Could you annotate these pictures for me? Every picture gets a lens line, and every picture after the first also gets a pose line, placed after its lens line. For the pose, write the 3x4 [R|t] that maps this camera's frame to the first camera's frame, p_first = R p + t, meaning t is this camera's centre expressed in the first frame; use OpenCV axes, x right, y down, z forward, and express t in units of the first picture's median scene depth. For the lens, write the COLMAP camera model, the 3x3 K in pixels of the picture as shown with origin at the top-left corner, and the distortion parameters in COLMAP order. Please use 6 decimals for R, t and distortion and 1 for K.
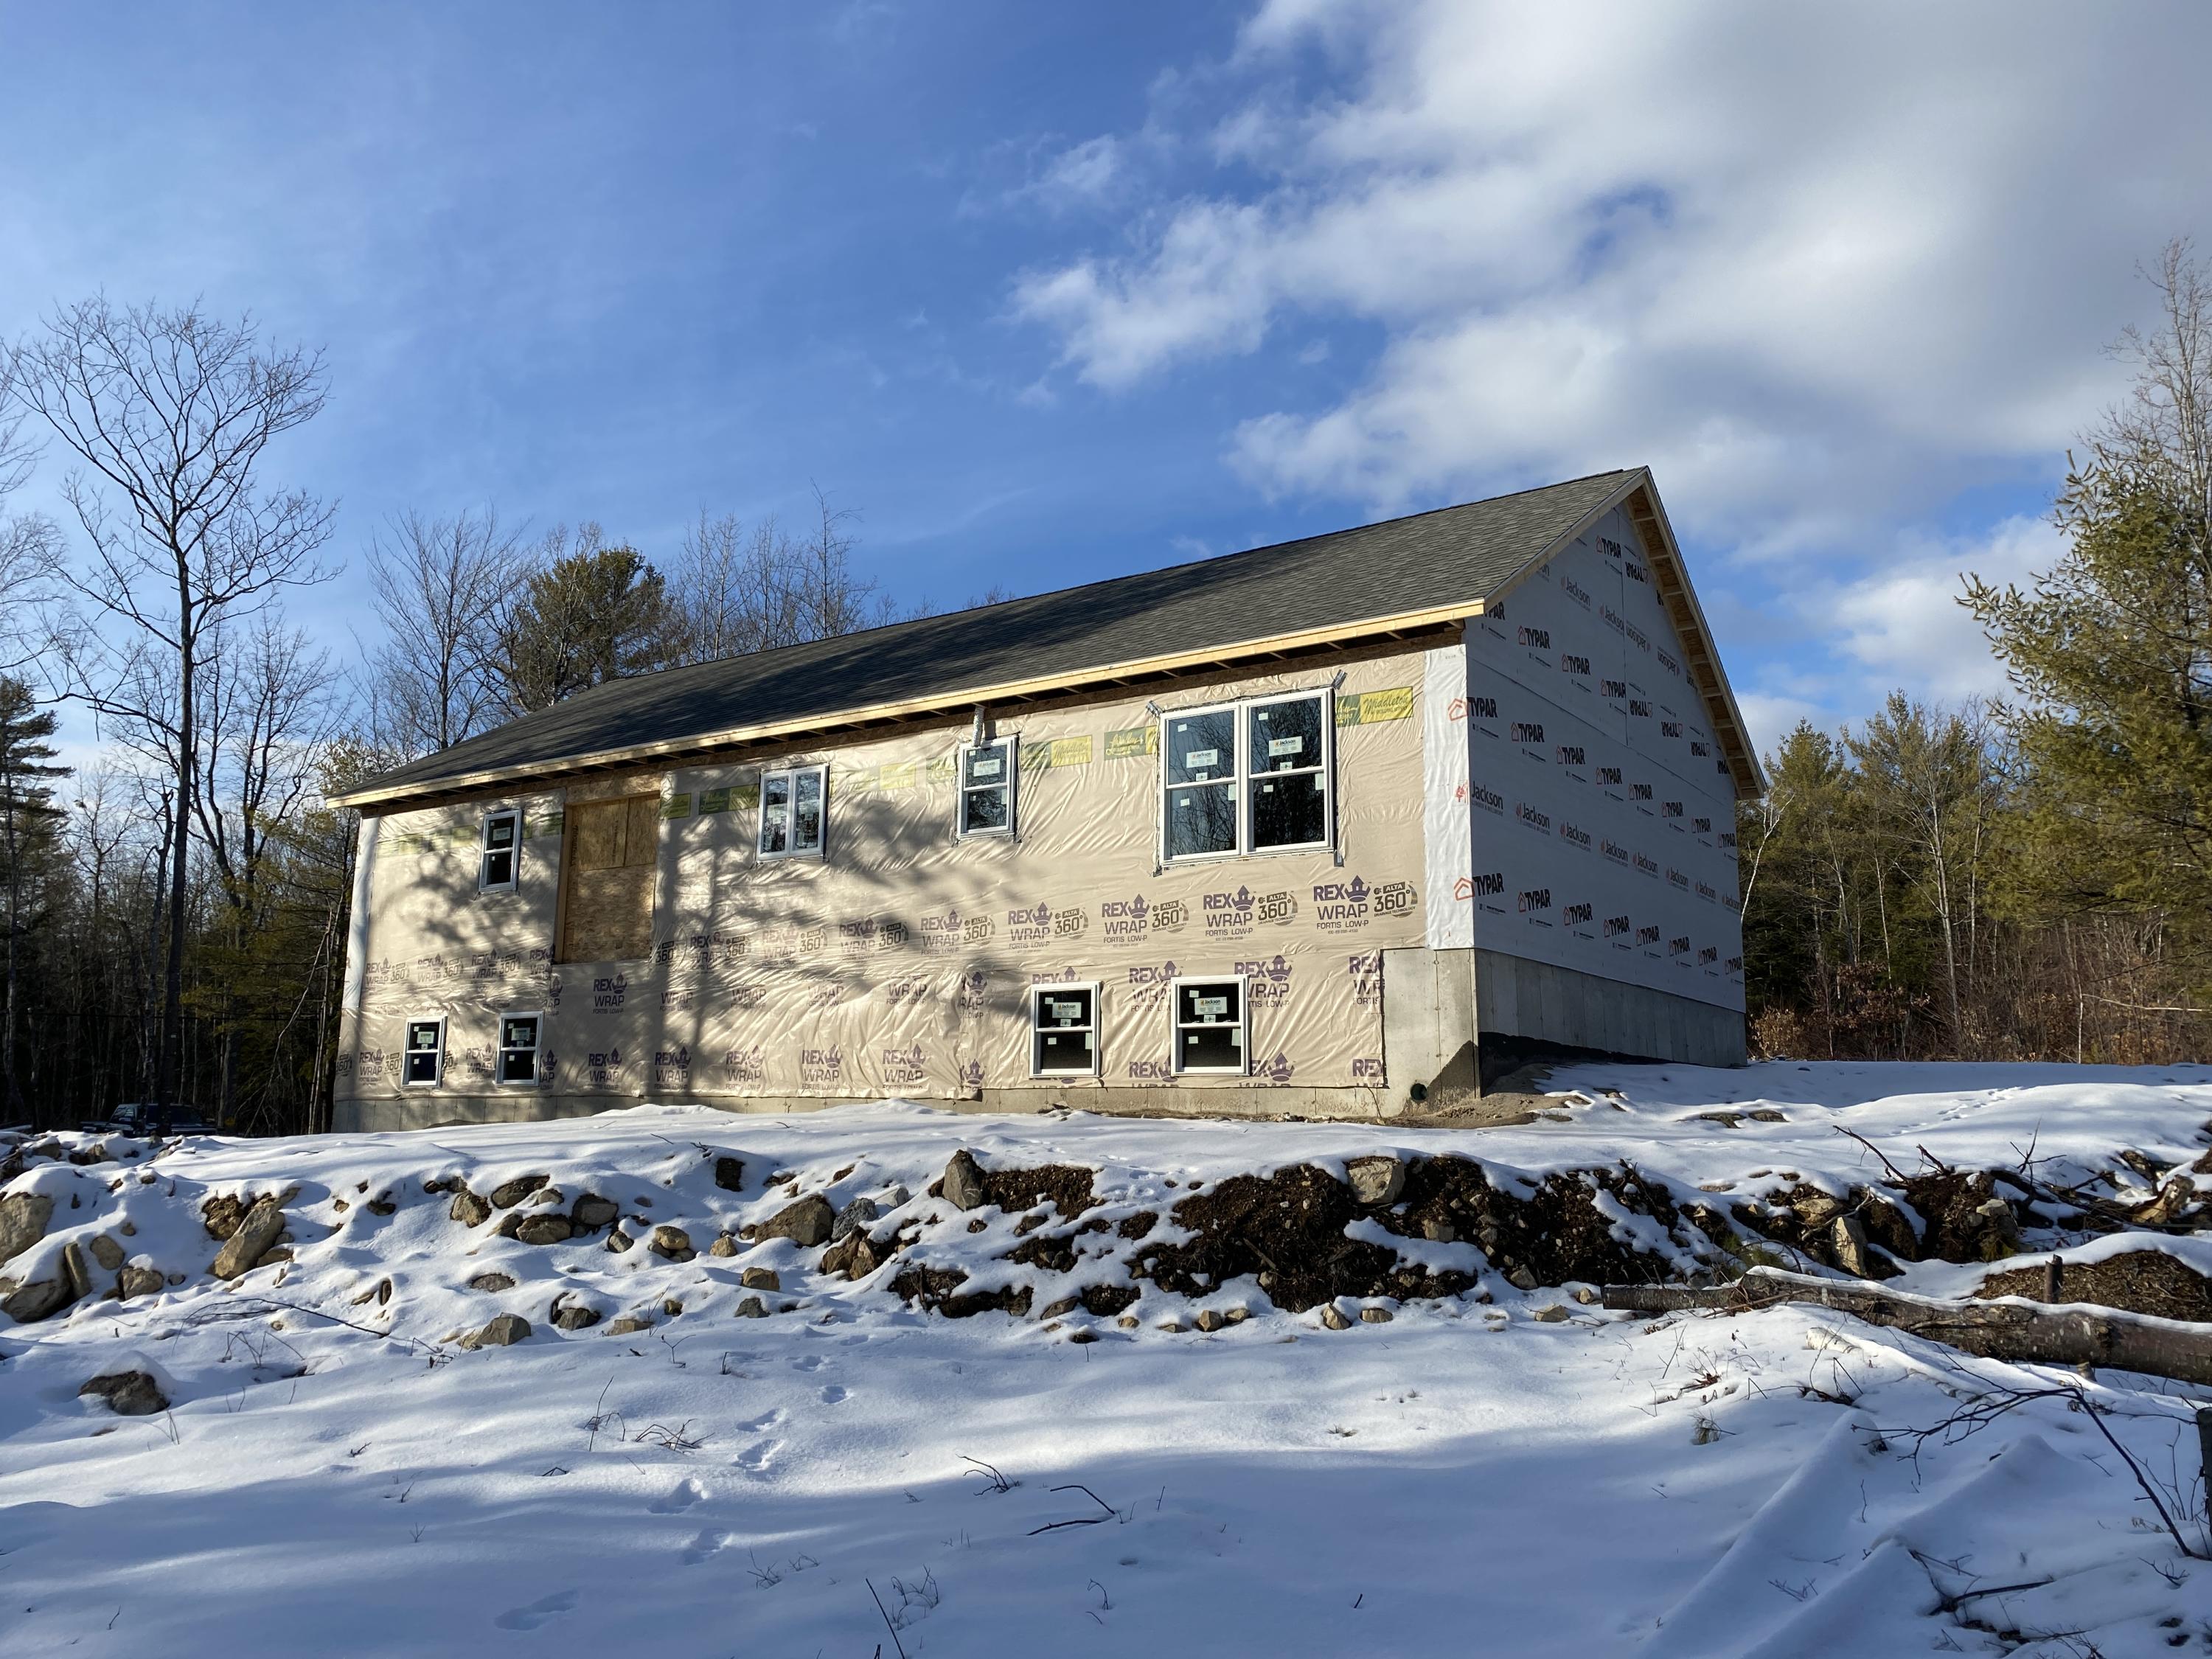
lens RADIAL K [[1695.9, 0, 1106.2], [0, 1695.9, 836.5], [0, 0, 1]] dist [-0.055666, 0.057865]
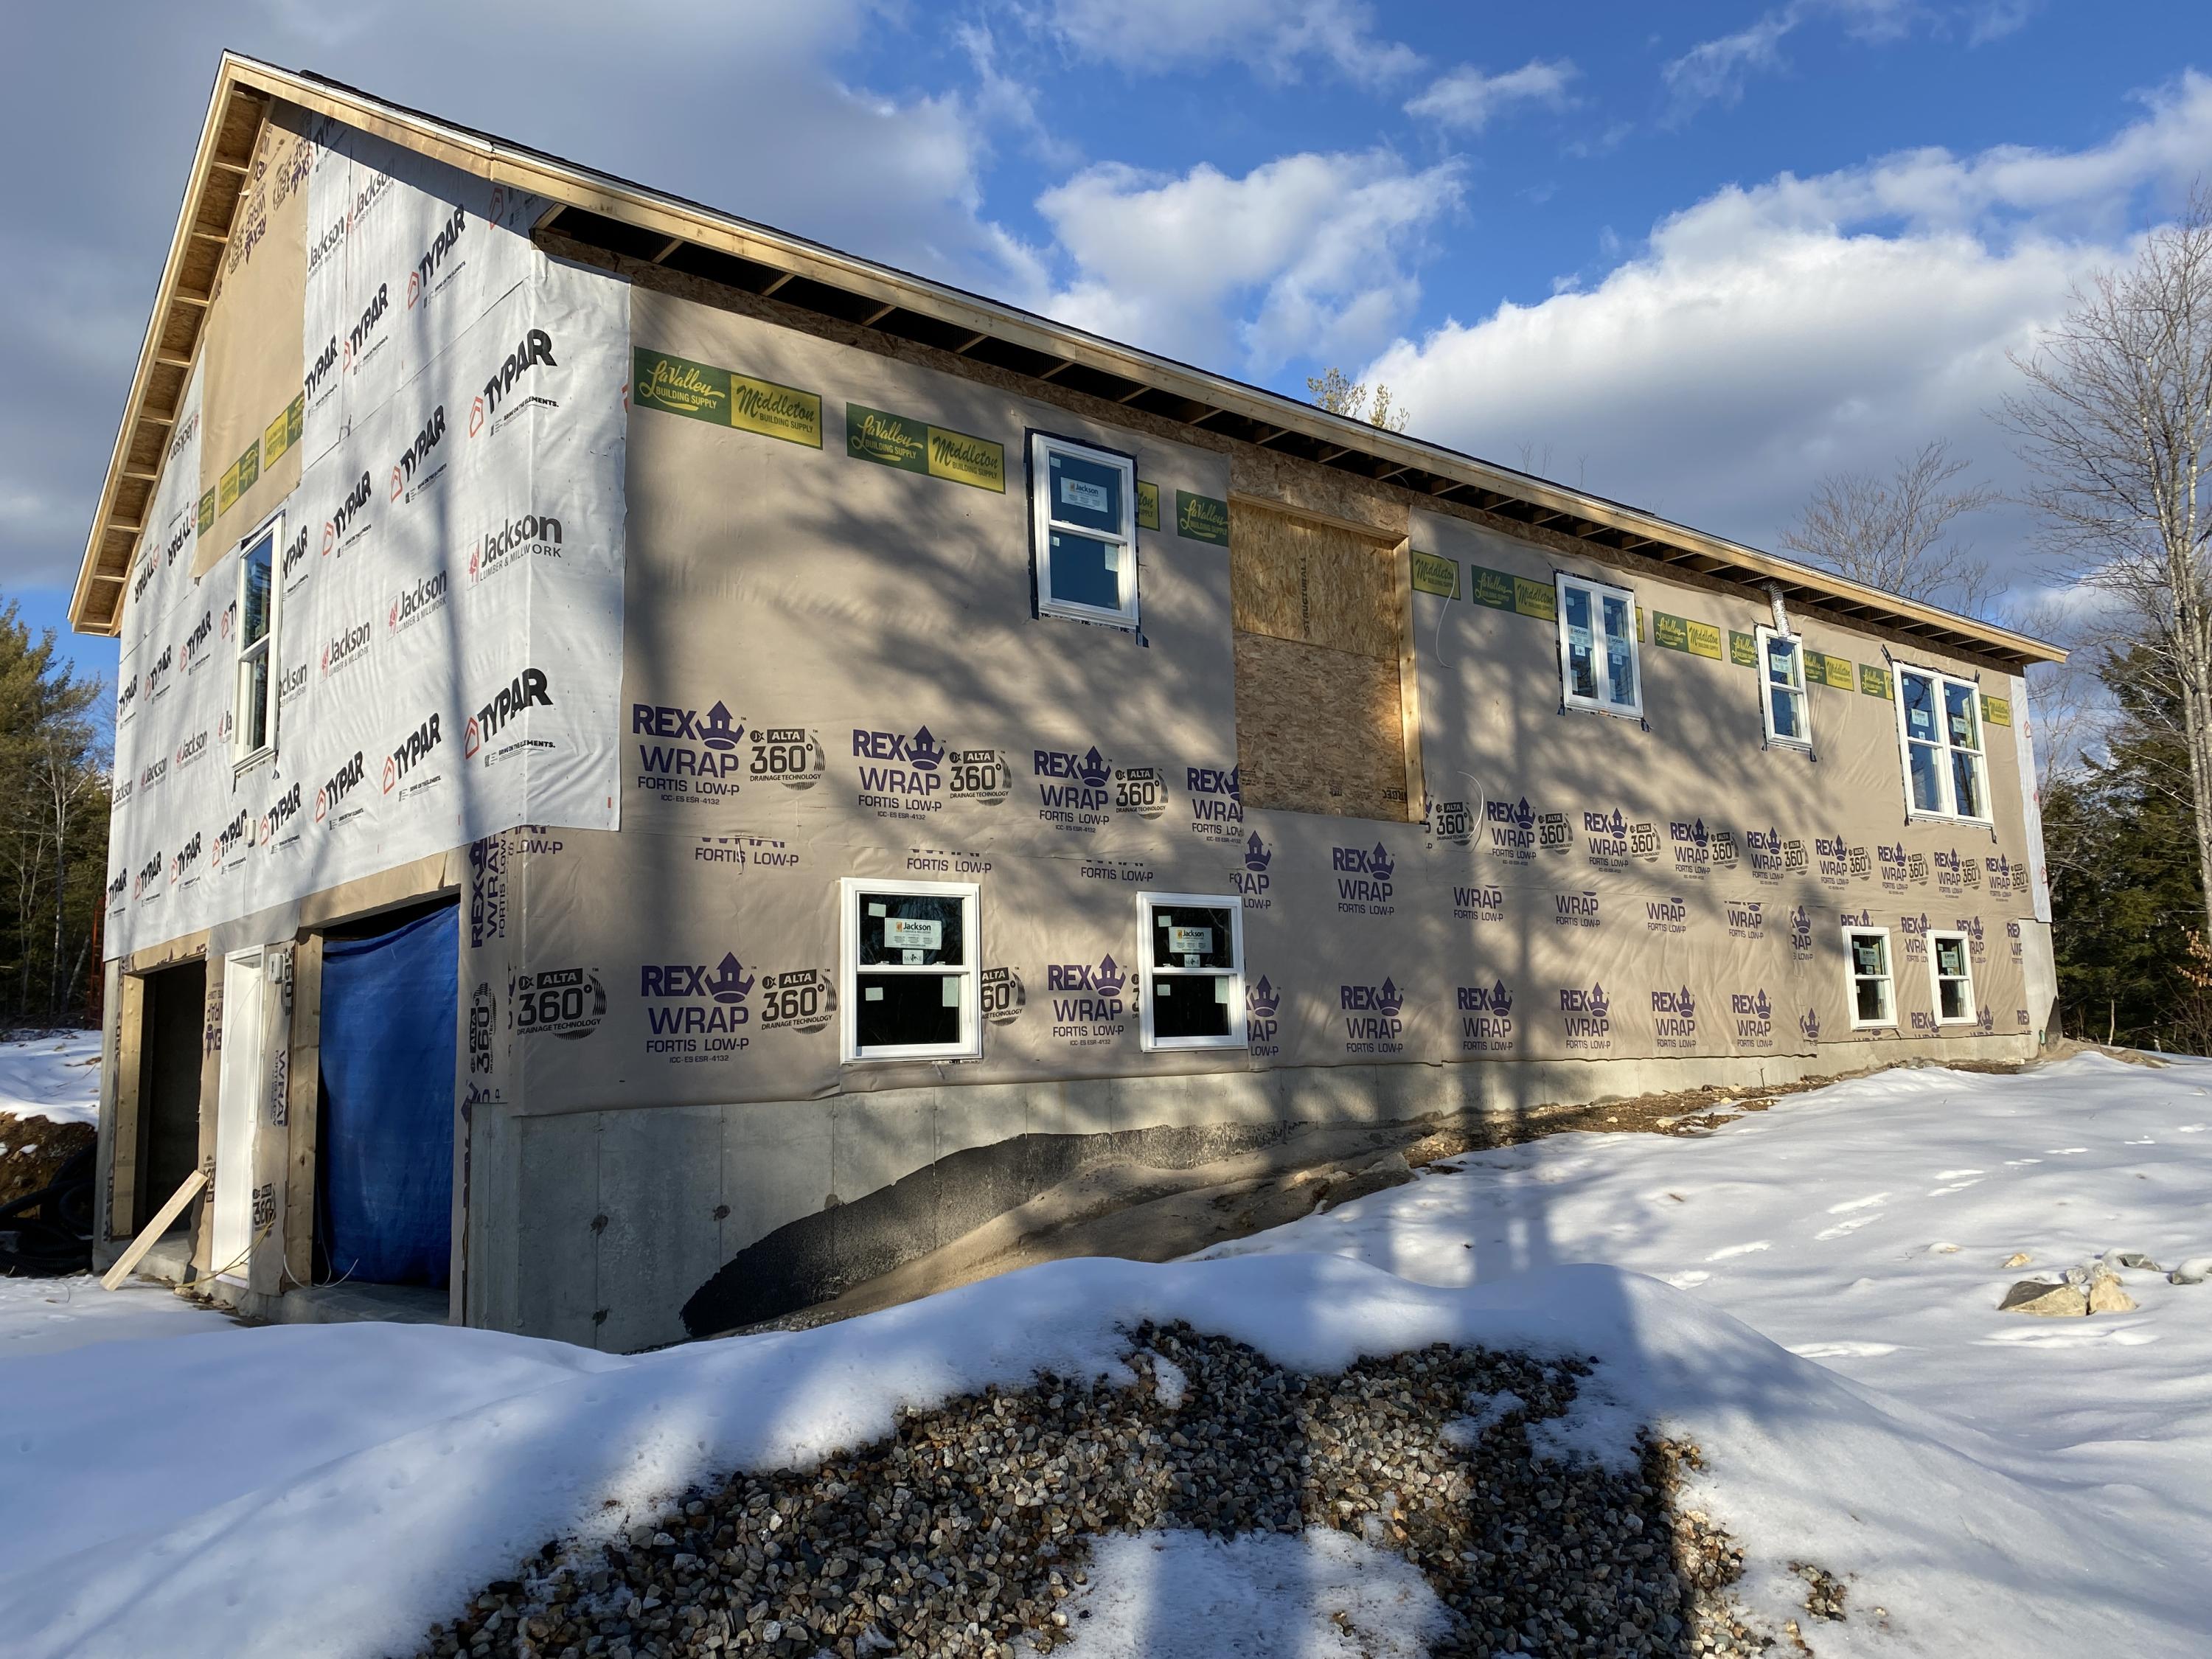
lens RADIAL K [[1695.9, 0, 1174.6], [0, 1695.9, 846.4], [0, 0, 1]] dist [-0.055666, 0.057865]
pose [[0.276819, 0.099766, 0.955729, -0.854073], [-0.131306, 0.989194, -0.065228, 0.130311], [-0.951909, -0.107437, 0.286927, 0.922235]]
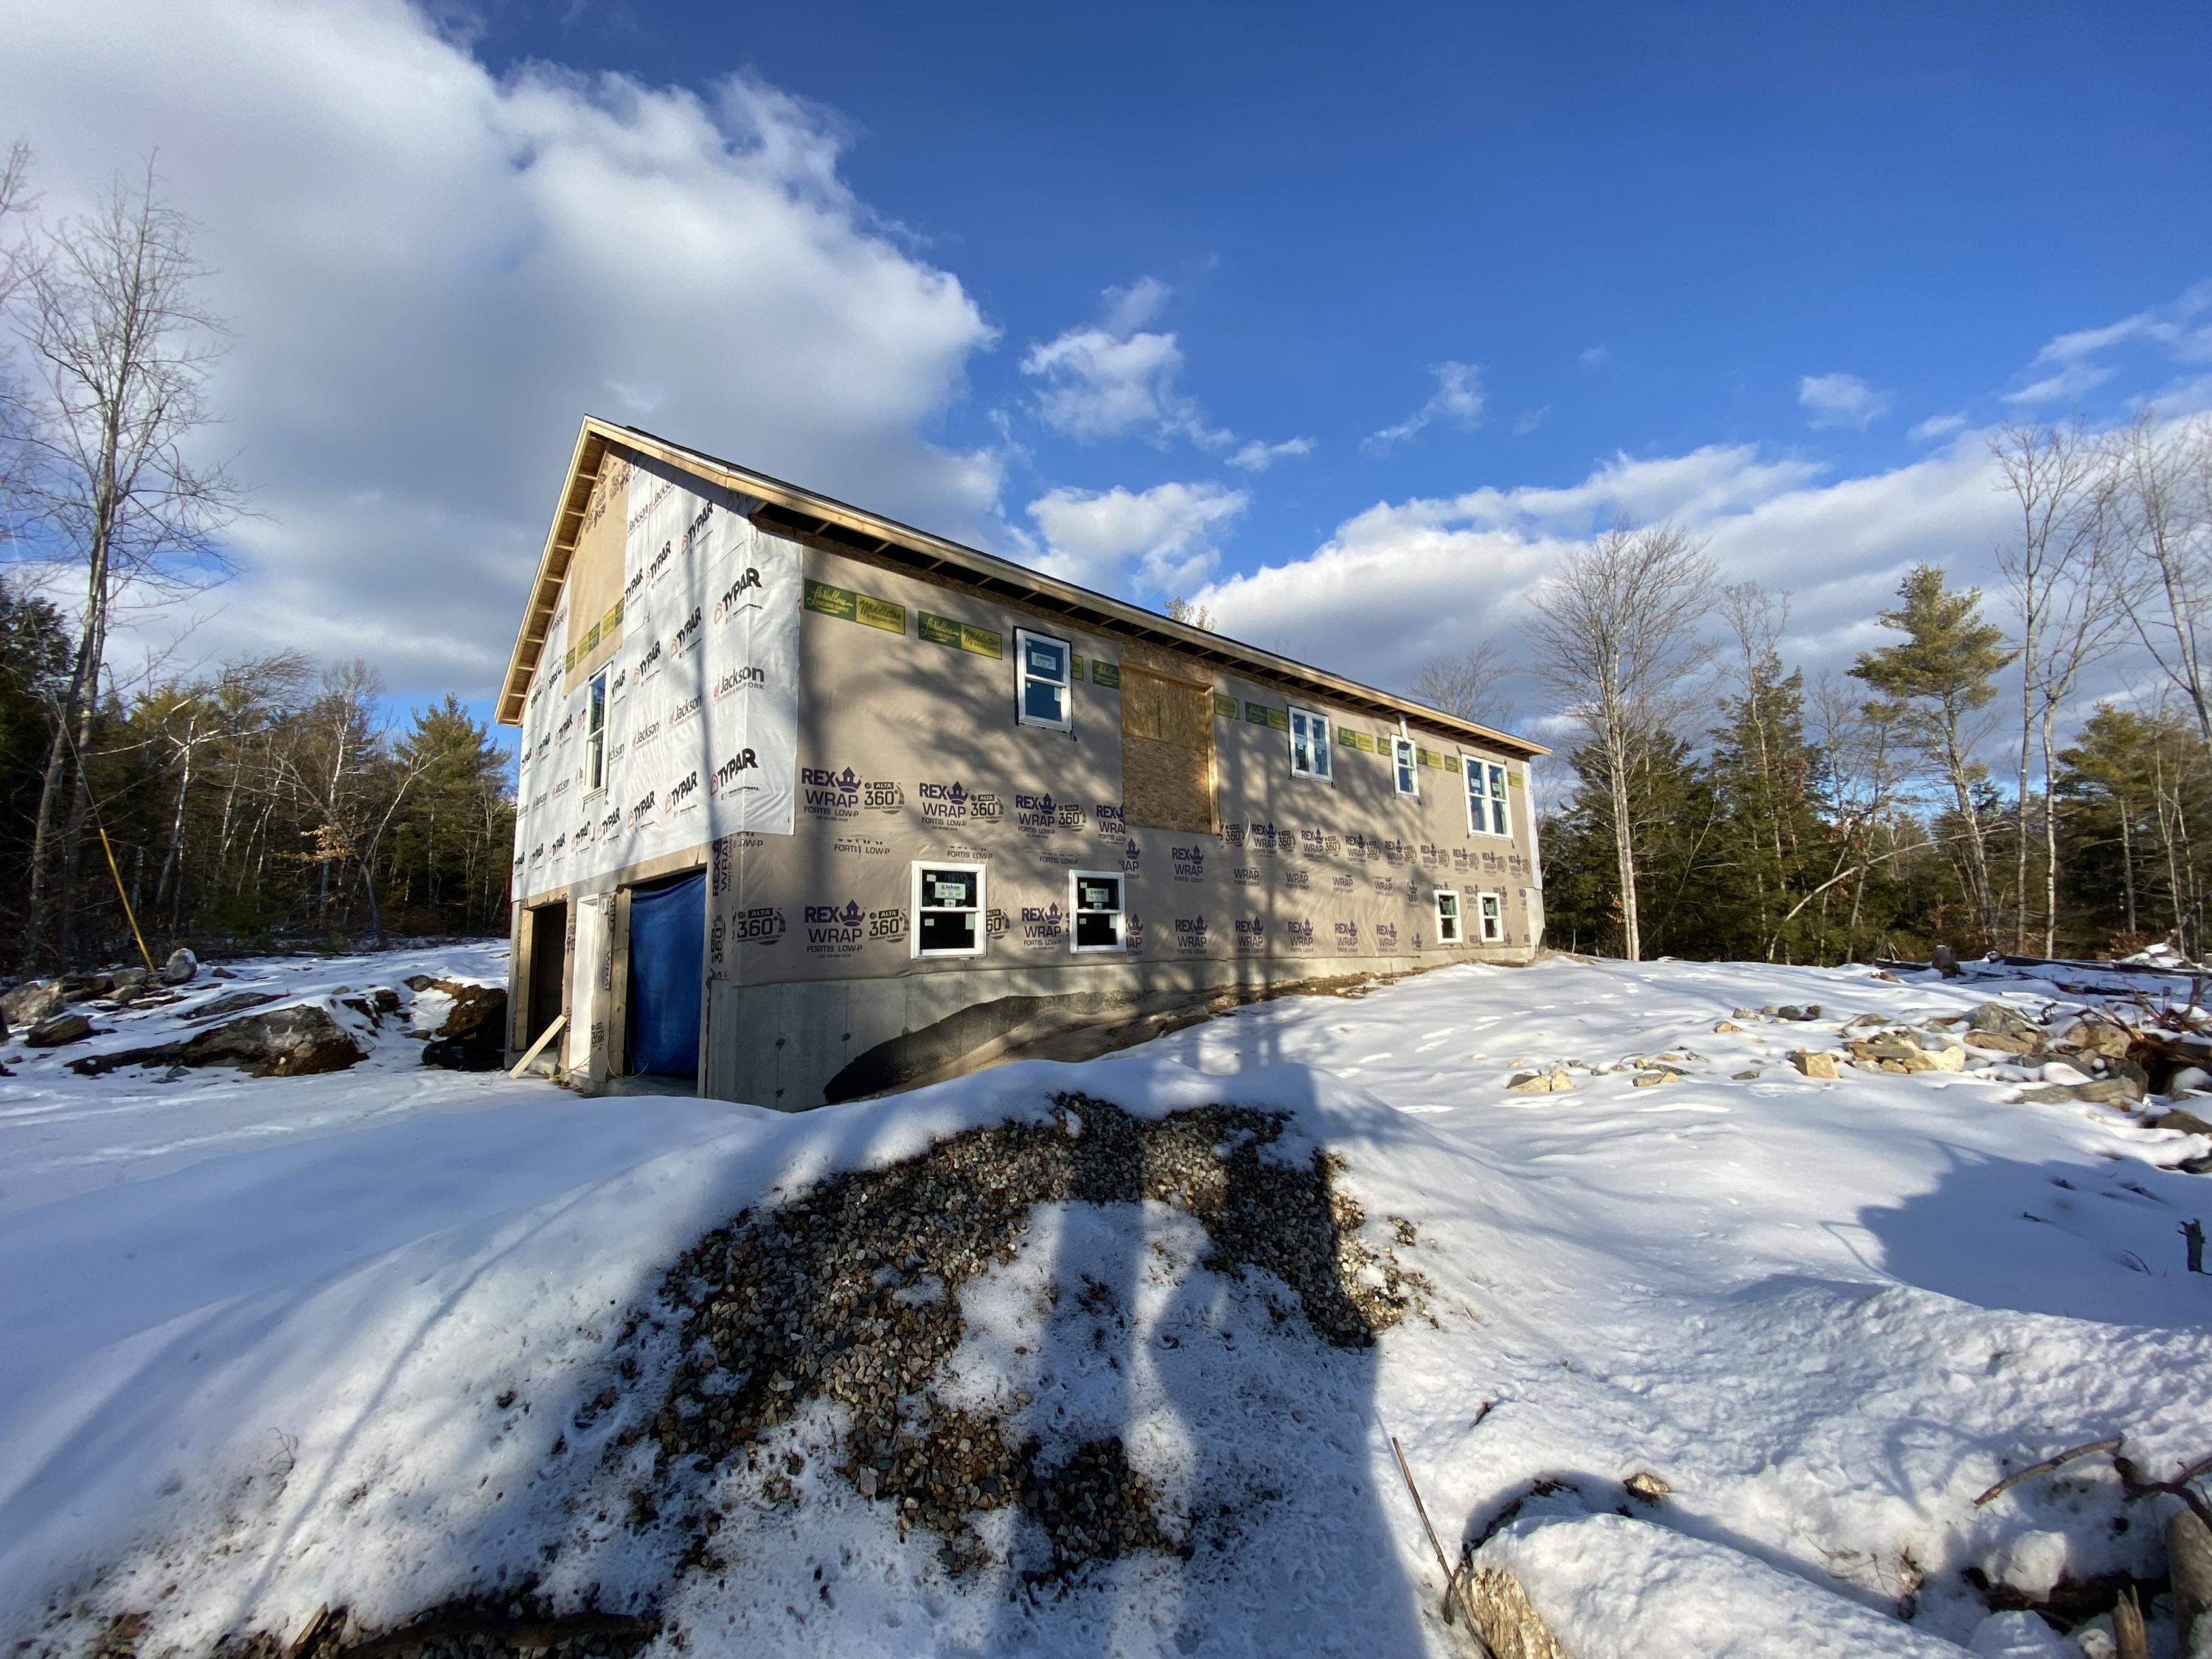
lens RADIAL K [[889.3, 0, 1132.6], [0, 889.3, 843.1], [0, 0, 1]] dist [-0.010048, -0.007164]
pose [[0.235052, 0.104339, 0.966366, -0.857234], [-0.138462, 0.987677, -0.072962, 0.129435], [-0.962070, -0.116655, 0.246602, 0.917884]]
